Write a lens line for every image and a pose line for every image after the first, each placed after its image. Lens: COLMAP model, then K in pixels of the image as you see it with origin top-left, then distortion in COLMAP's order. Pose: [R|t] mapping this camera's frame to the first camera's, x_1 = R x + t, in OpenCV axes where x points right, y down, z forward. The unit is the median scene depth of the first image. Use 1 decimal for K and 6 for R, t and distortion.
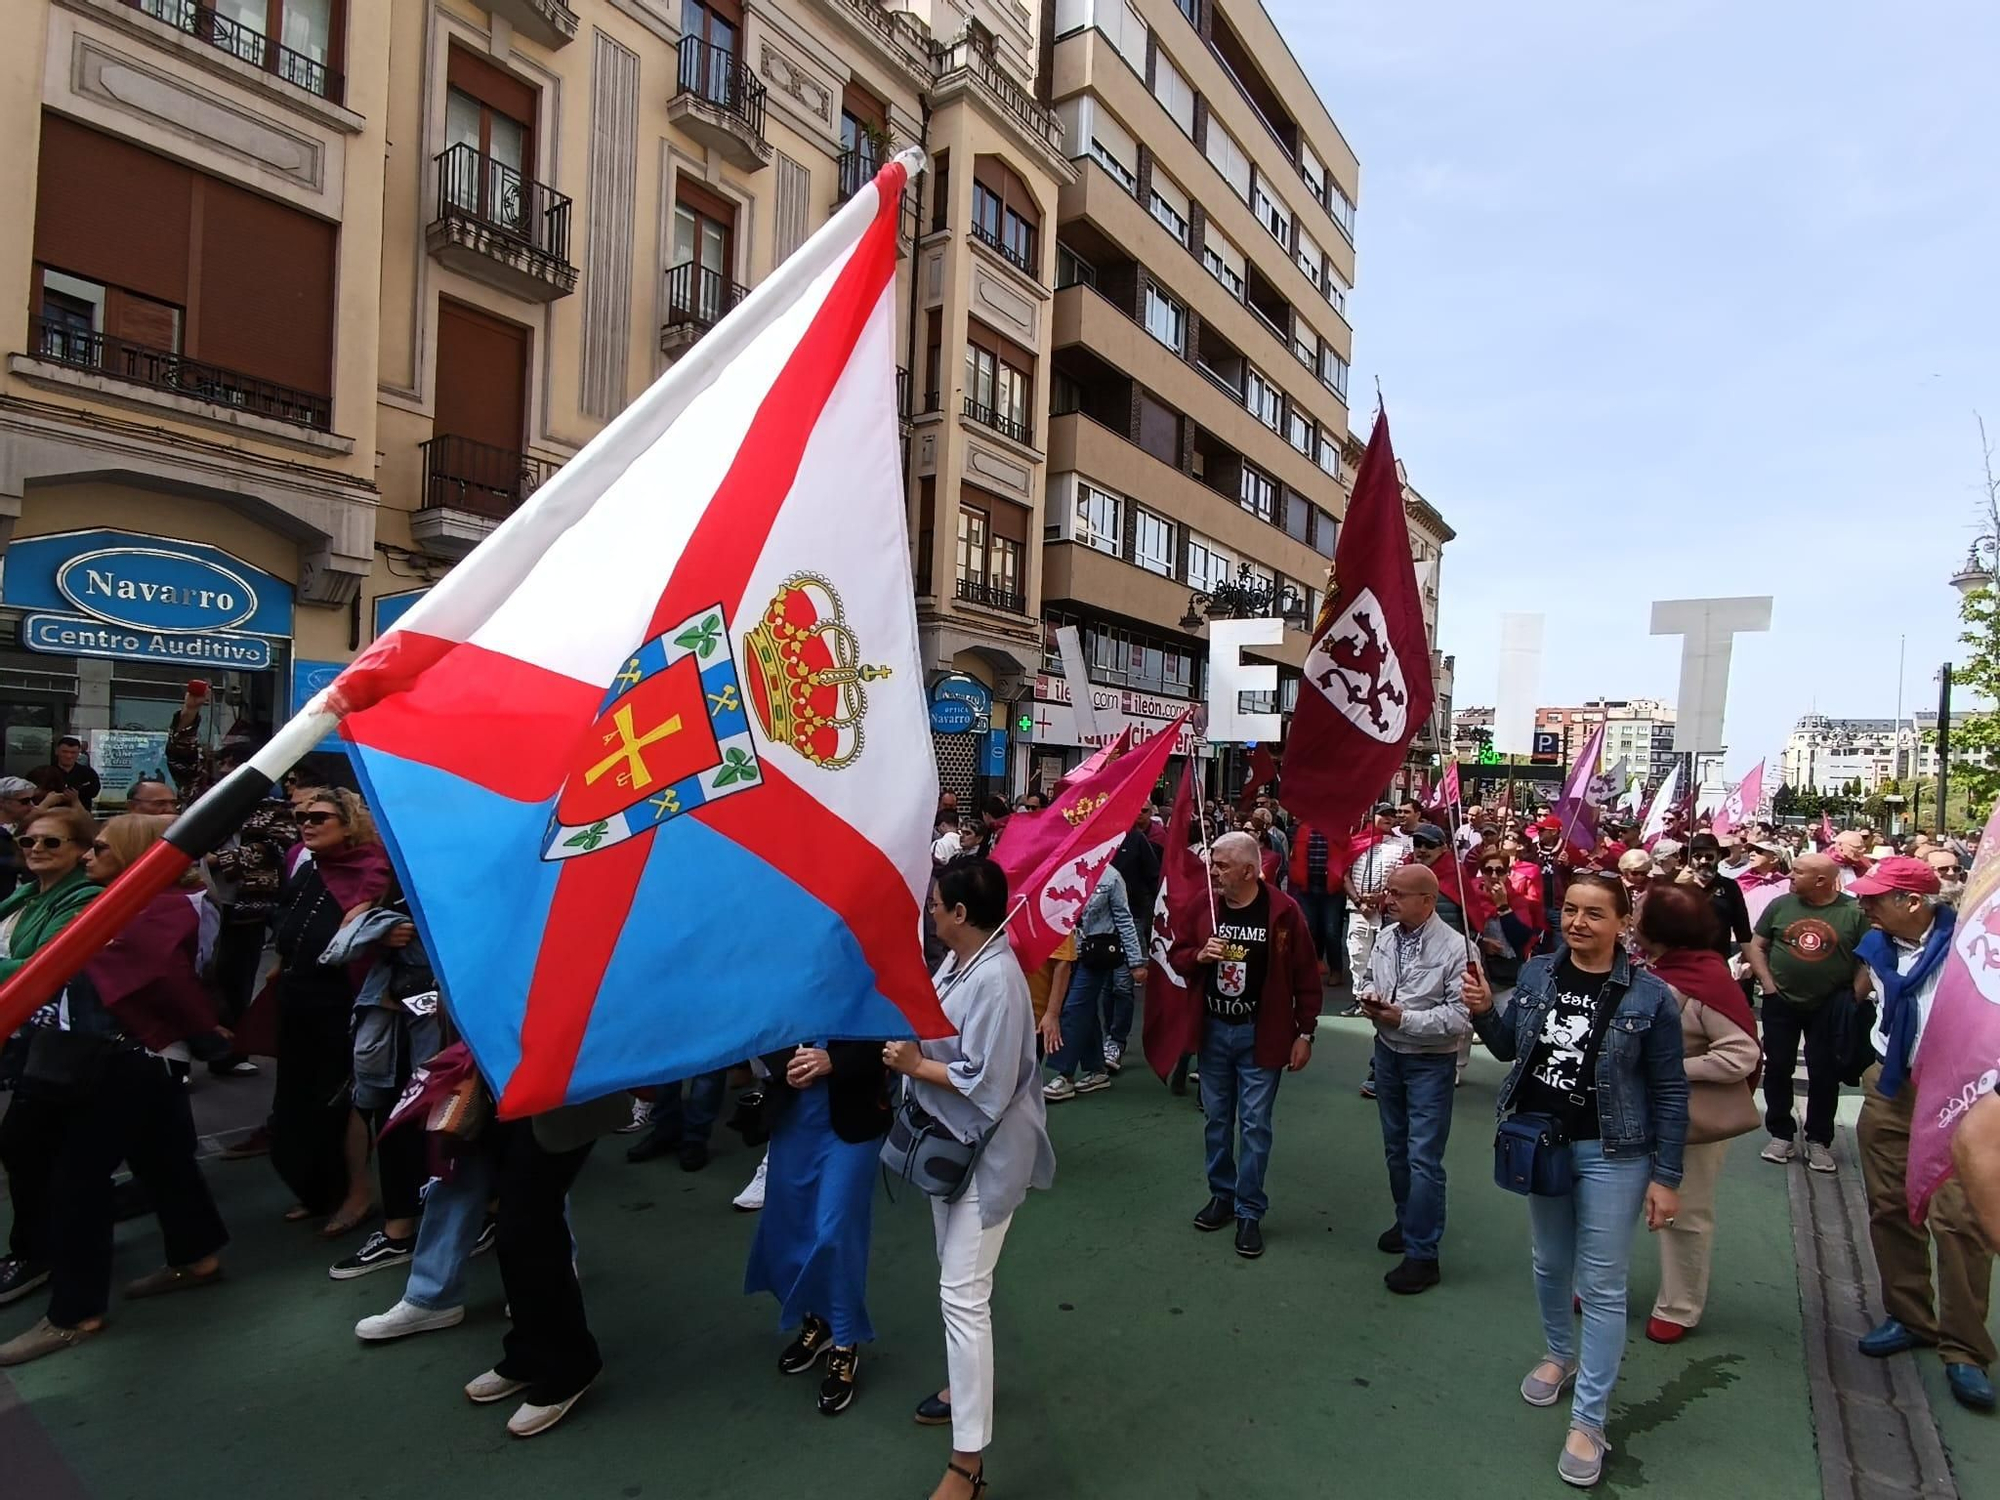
lens RADIAL K [[1041.9, 0, 1016.1], [0, 1041.9, 785.6], [0, 0, 1]] dist [-0.000436, -0.003107]
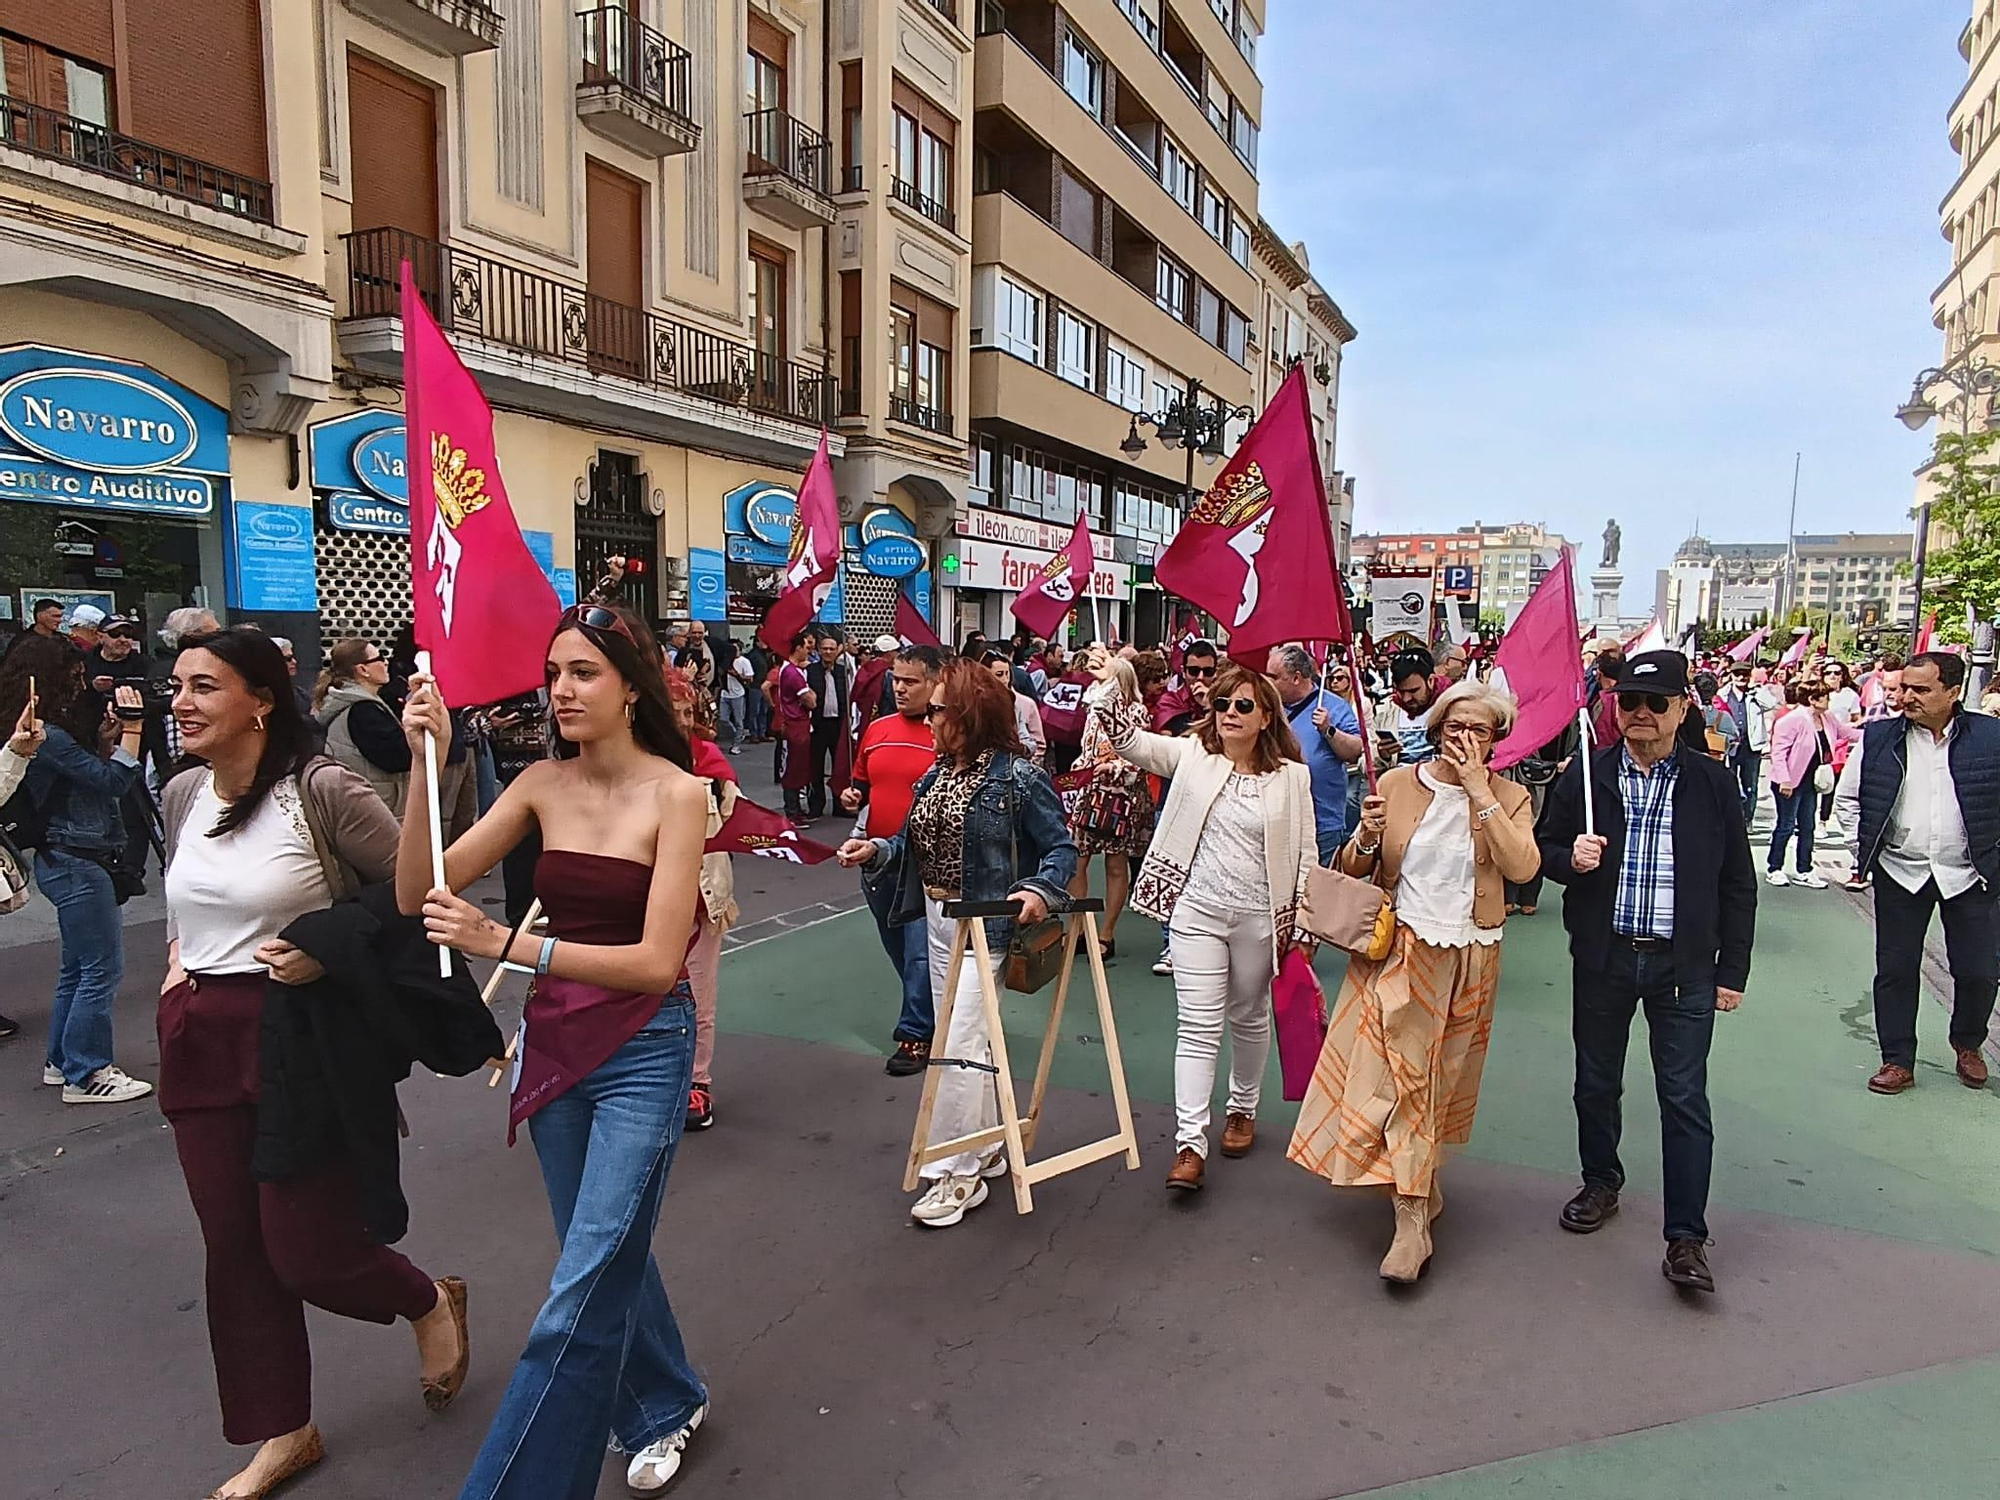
lens RADIAL K [[1292.0, 0, 1018.7], [0, 1292.0, 791.7], [0, 0, 1]] dist [-0.002320, 0.000053]
pose [[0.983412, -0.044513, 0.175837, -0.148949], [0.023461, 0.992493, 0.120033, 0.001300], [-0.179860, -0.113917, 0.977074, -0.097412]]
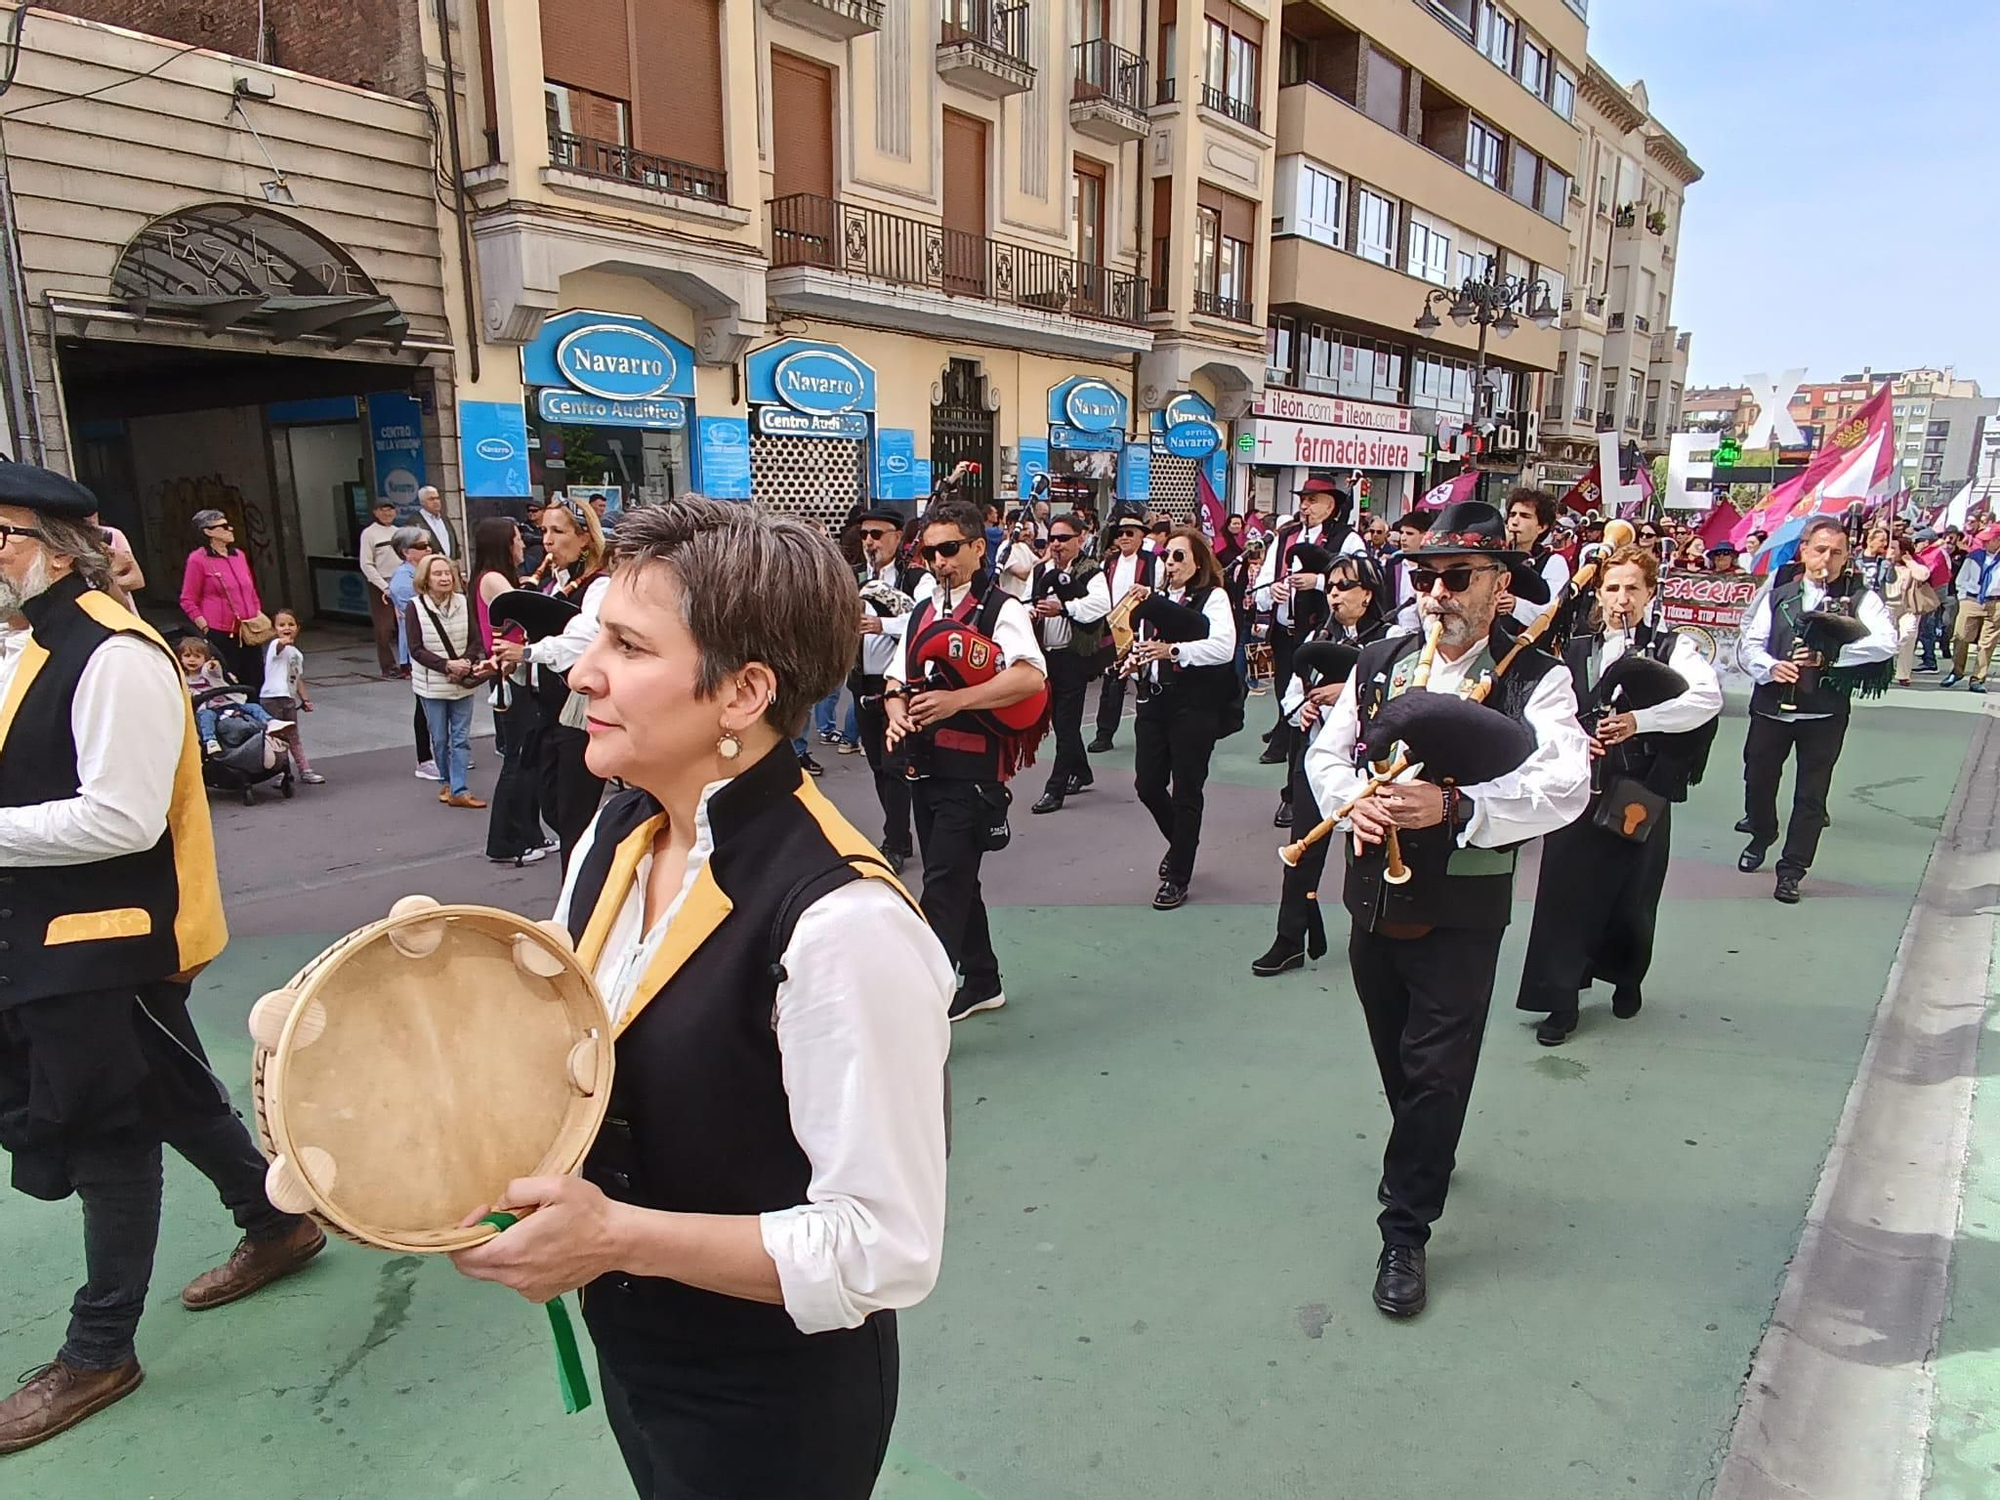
lens RADIAL K [[1292.0, 0, 1015.0], [0, 1292.0, 790.5], [0, 0, 1]] dist [-0.002320, 0.000053]
pose [[0.998088, -0.022122, -0.057723, -0.157255], [0.033718, 0.977458, 0.208418, -0.002365], [0.051811, -0.209966, 0.976335, -0.255529]]
